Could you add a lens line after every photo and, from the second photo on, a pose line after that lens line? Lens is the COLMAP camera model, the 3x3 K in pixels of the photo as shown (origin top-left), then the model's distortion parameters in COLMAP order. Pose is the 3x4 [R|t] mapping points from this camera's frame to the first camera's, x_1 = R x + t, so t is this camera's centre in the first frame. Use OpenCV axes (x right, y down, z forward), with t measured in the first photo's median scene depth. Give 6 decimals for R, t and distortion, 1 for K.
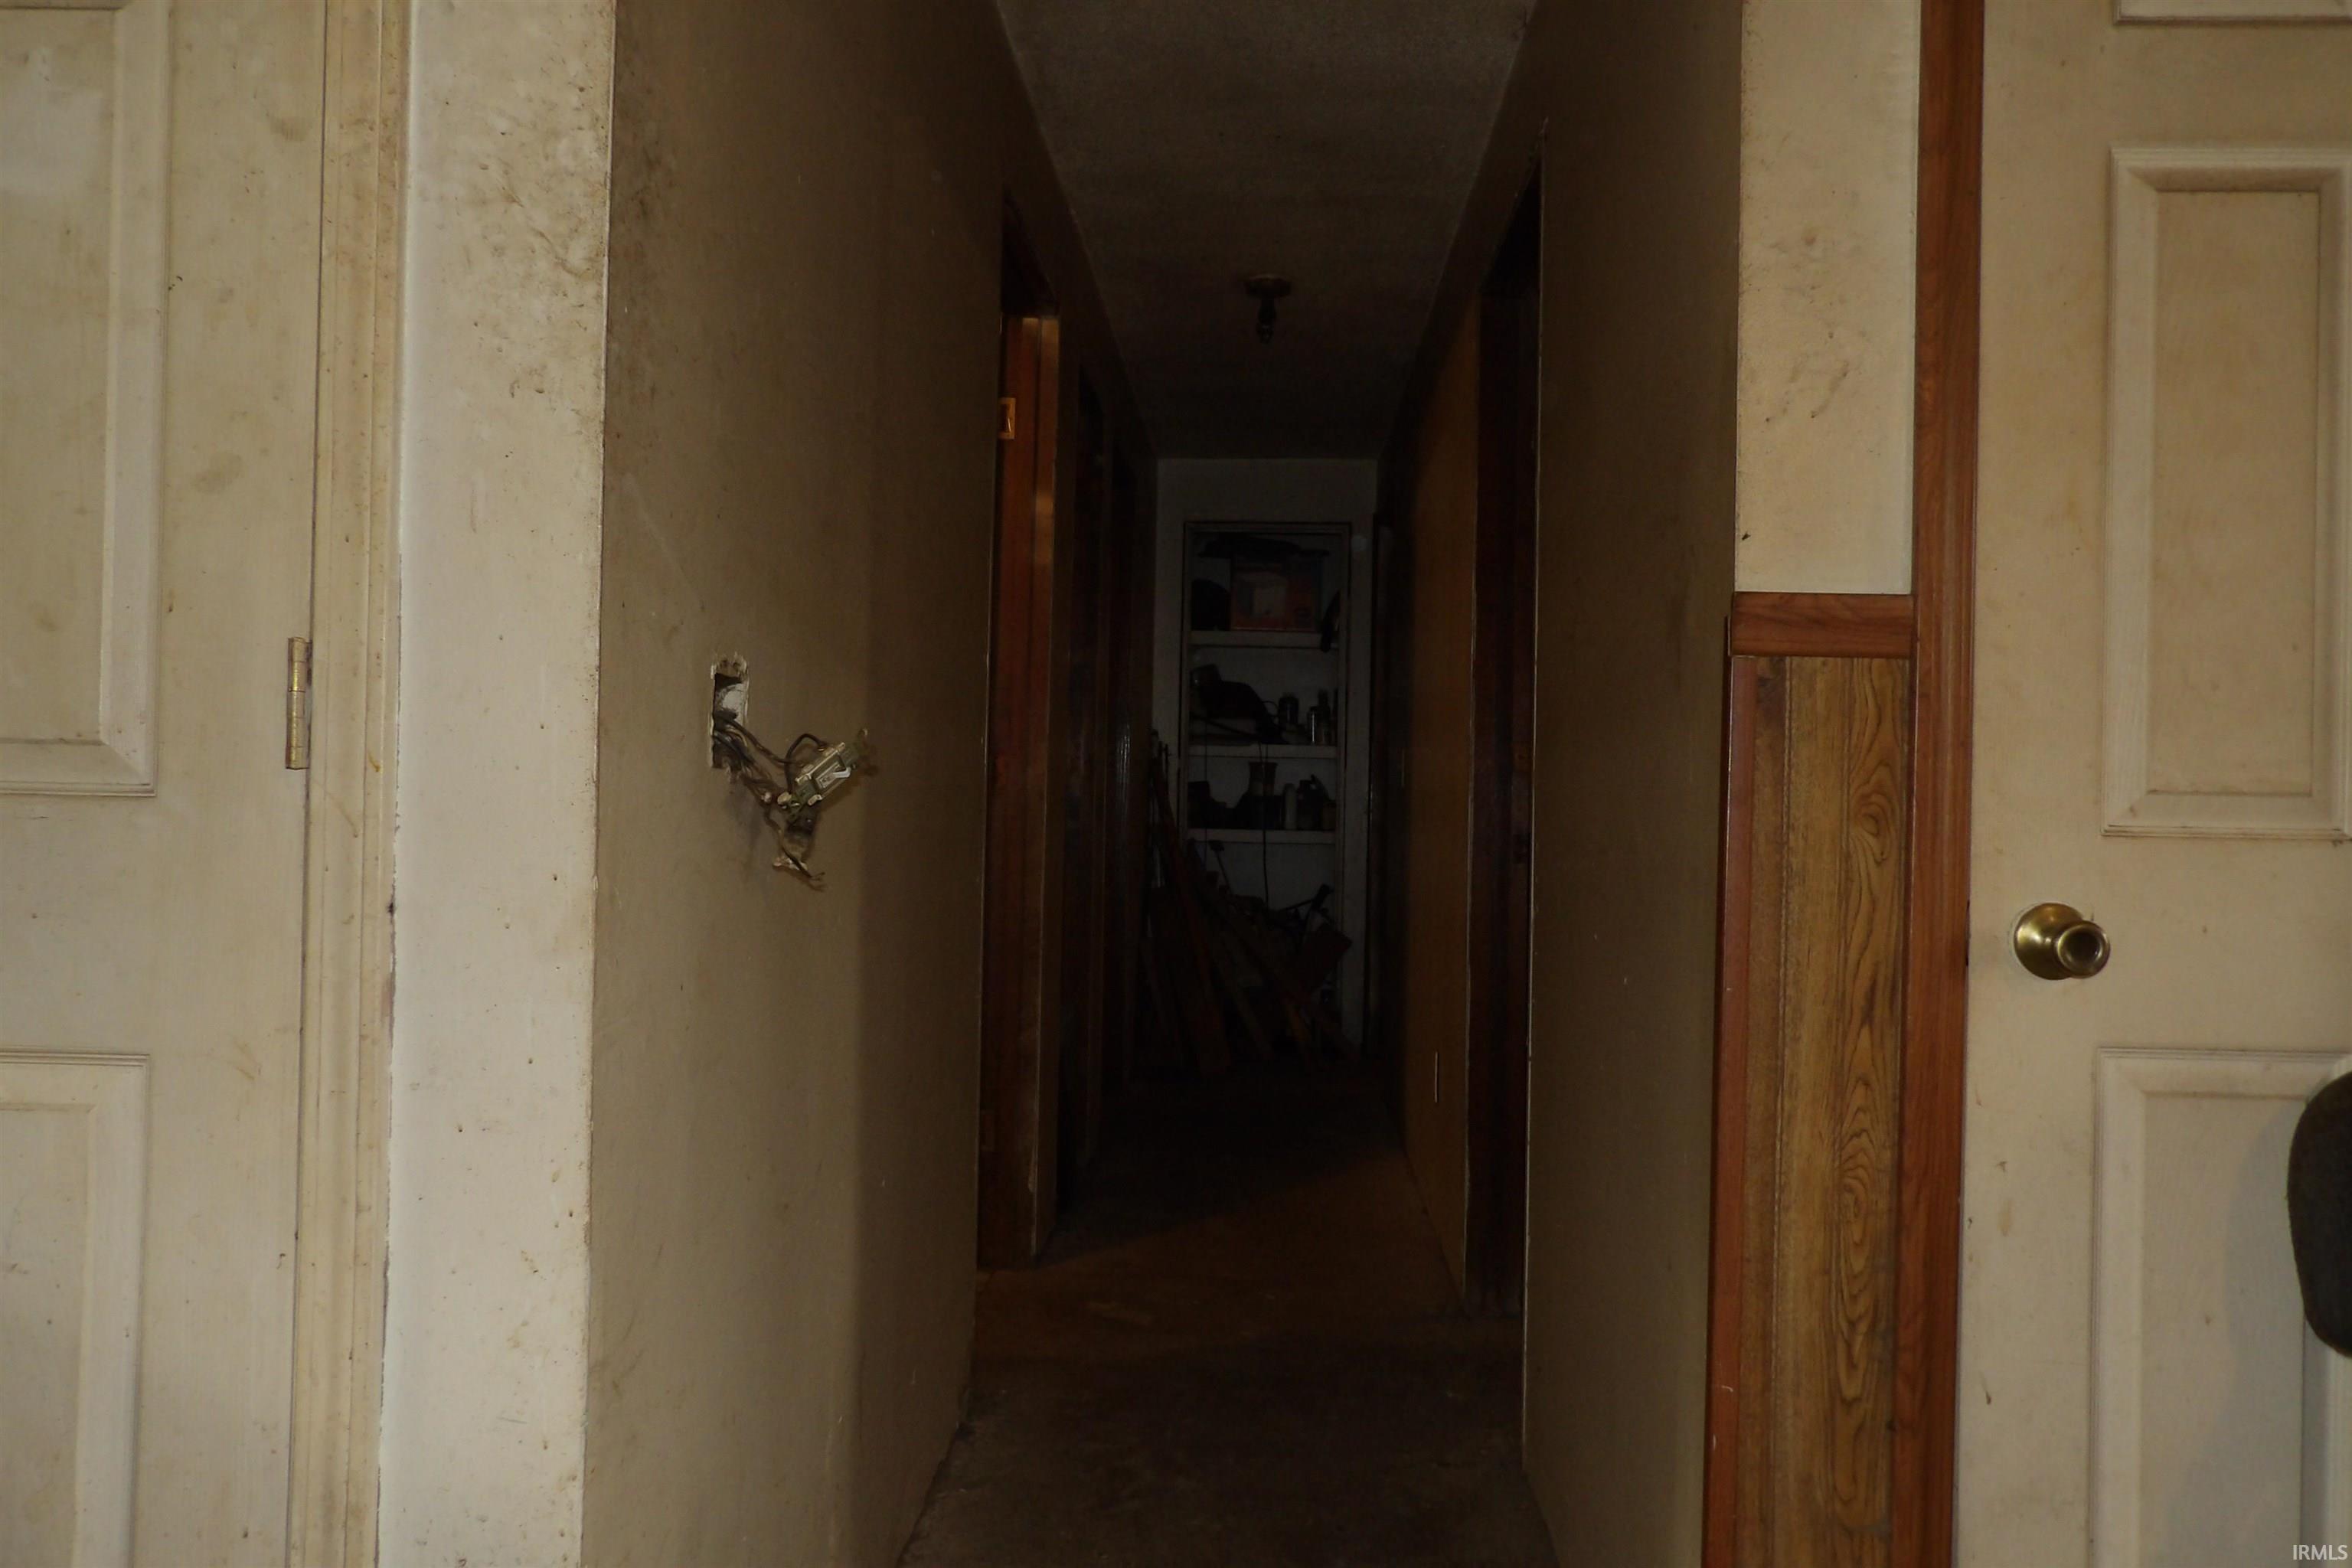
lens RADIAL K [[1700.7, 0, 1183.2], [0, 1700.7, 770.4], [0, 0, 1]] dist [-0.038759, 0.058977]
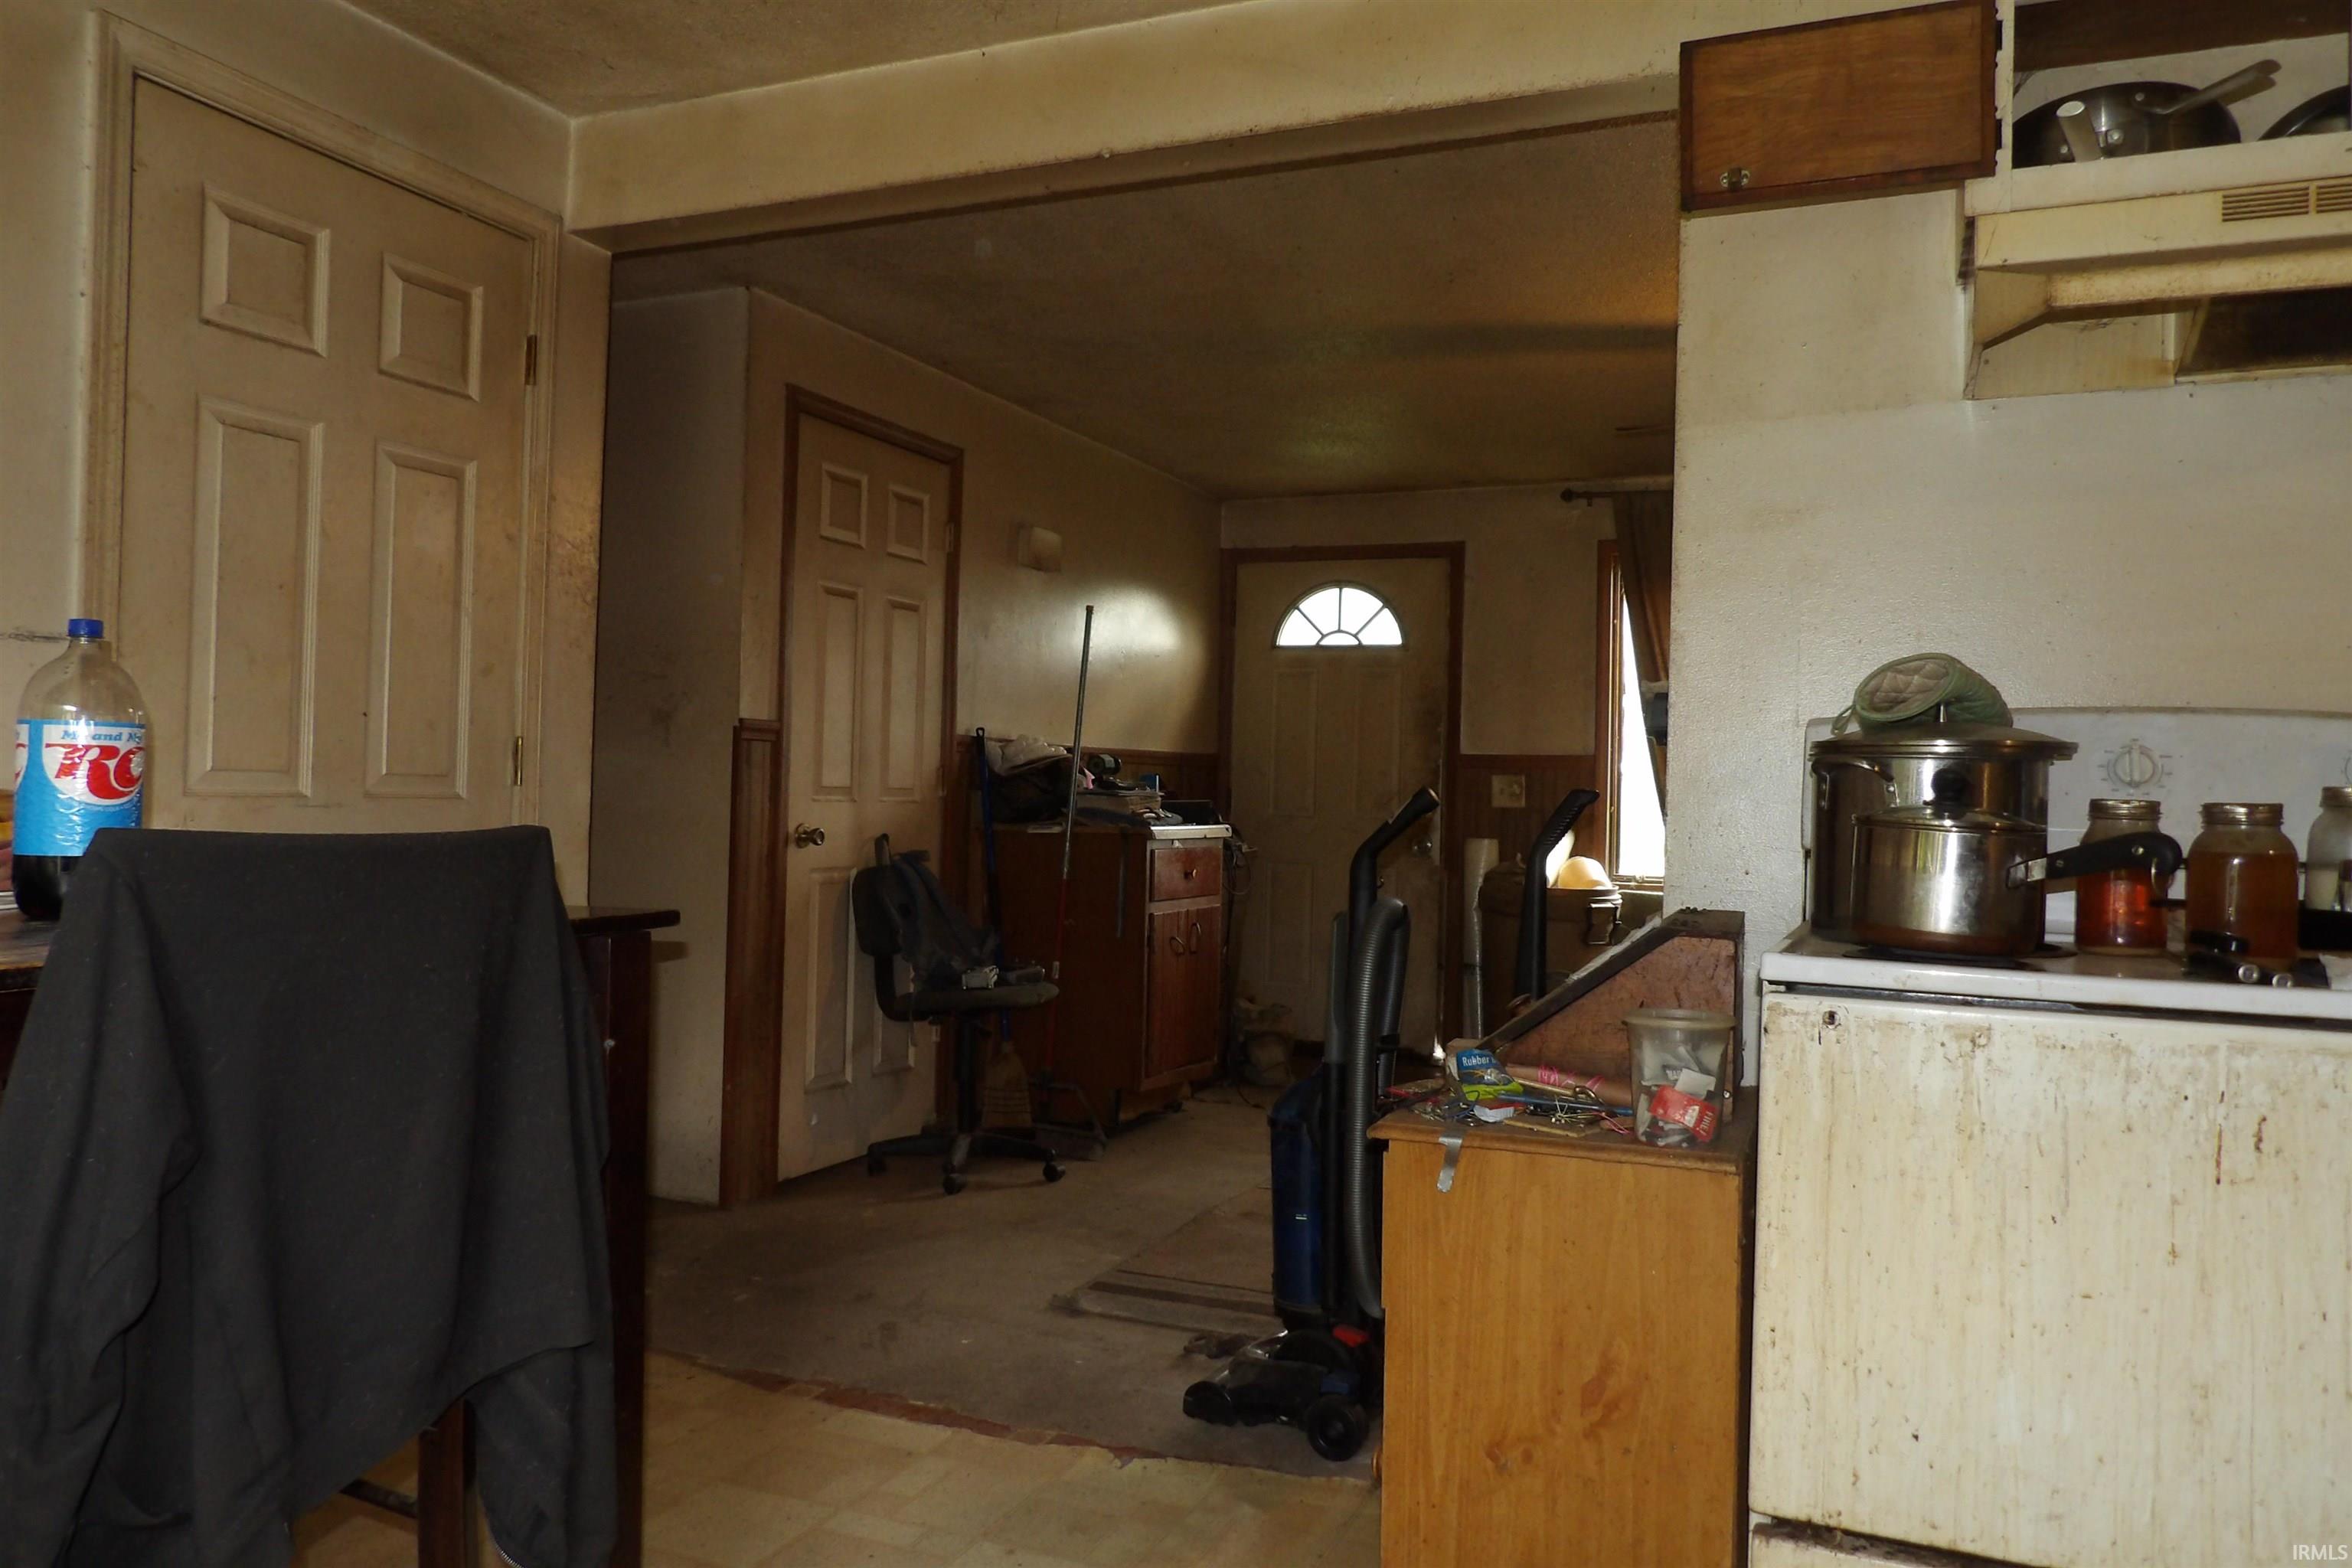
lens RADIAL K [[1700.7, 0, 1179.2], [0, 1700.7, 782.0], [0, 0, 1]] dist [-0.038759, 0.058977]
pose [[0.347376, -0.006115, 0.937706, -2.134937], [-0.021596, 0.999661, 0.014519, -0.056029], [-0.937477, -0.025294, 0.347126, -0.701254]]
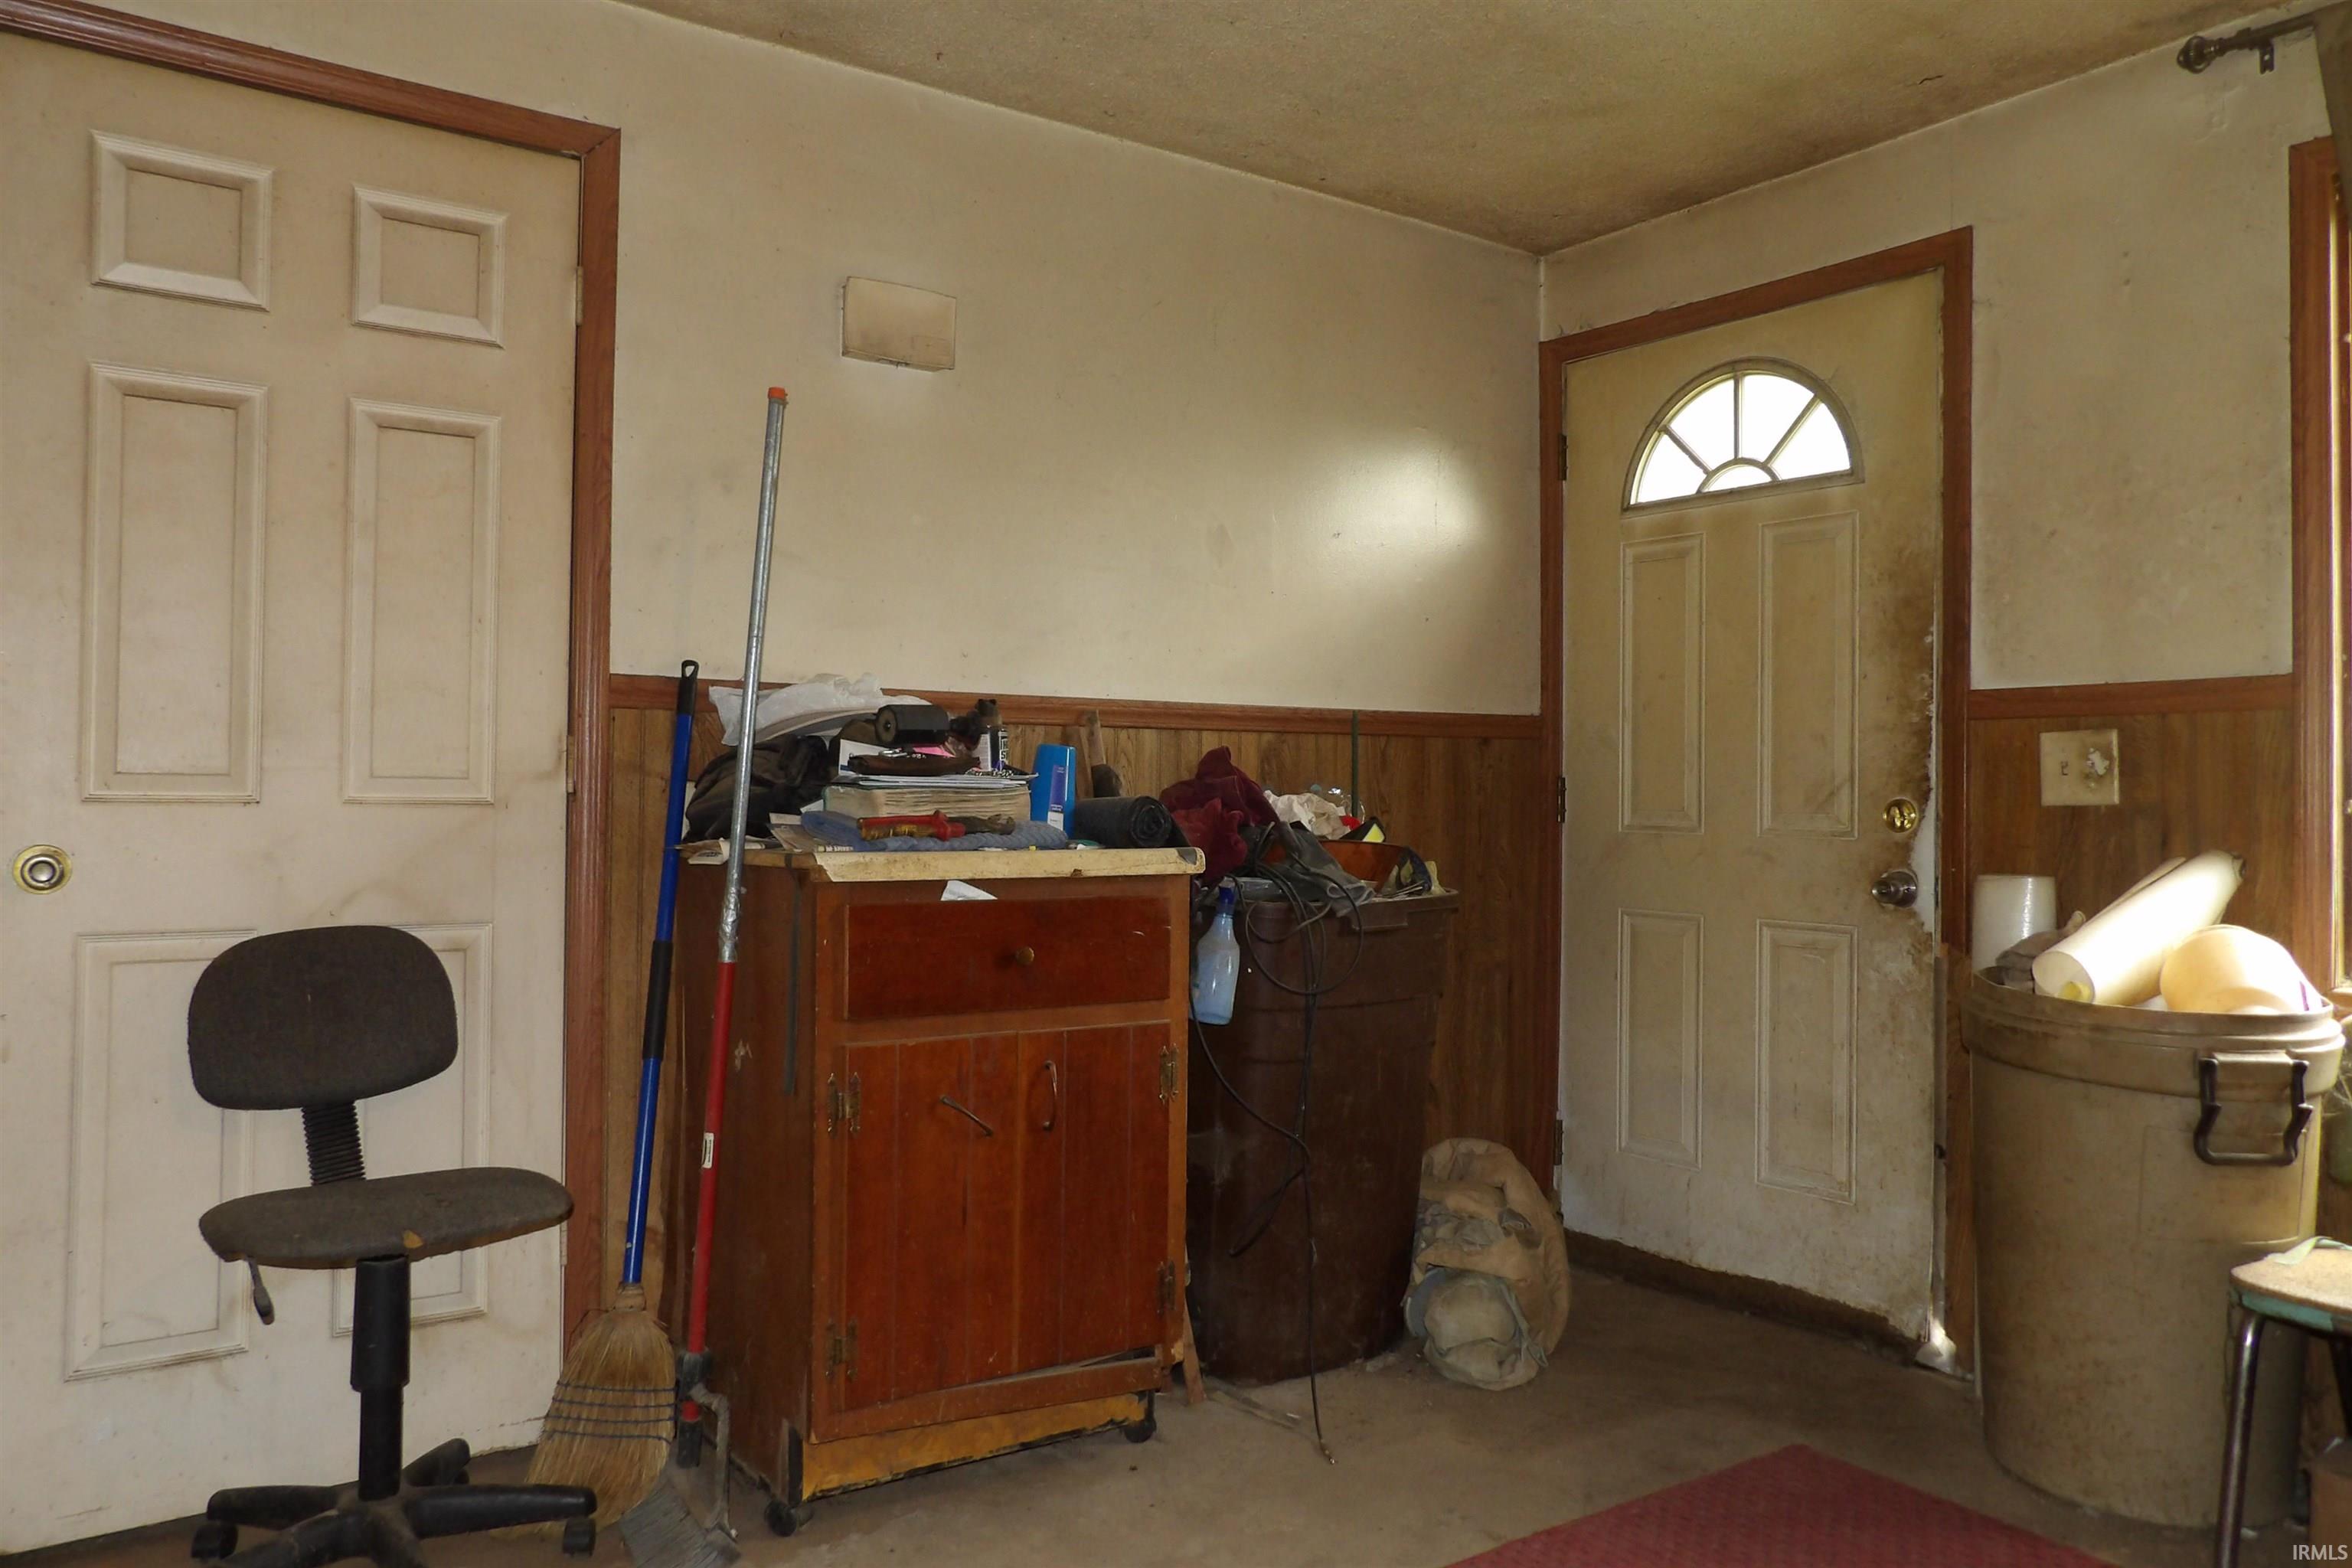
lens RADIAL K [[1700.7, 0, 1187.8], [0, 1700.7, 771.1], [0, 0, 1]] dist [-0.038759, 0.058977]
pose [[0.787527, -0.005563, 0.616255, 0.383128], [0.003314, 0.999983, 0.004791, 0.006308], [-0.616271, -0.001731, 0.787532, -0.868724]]
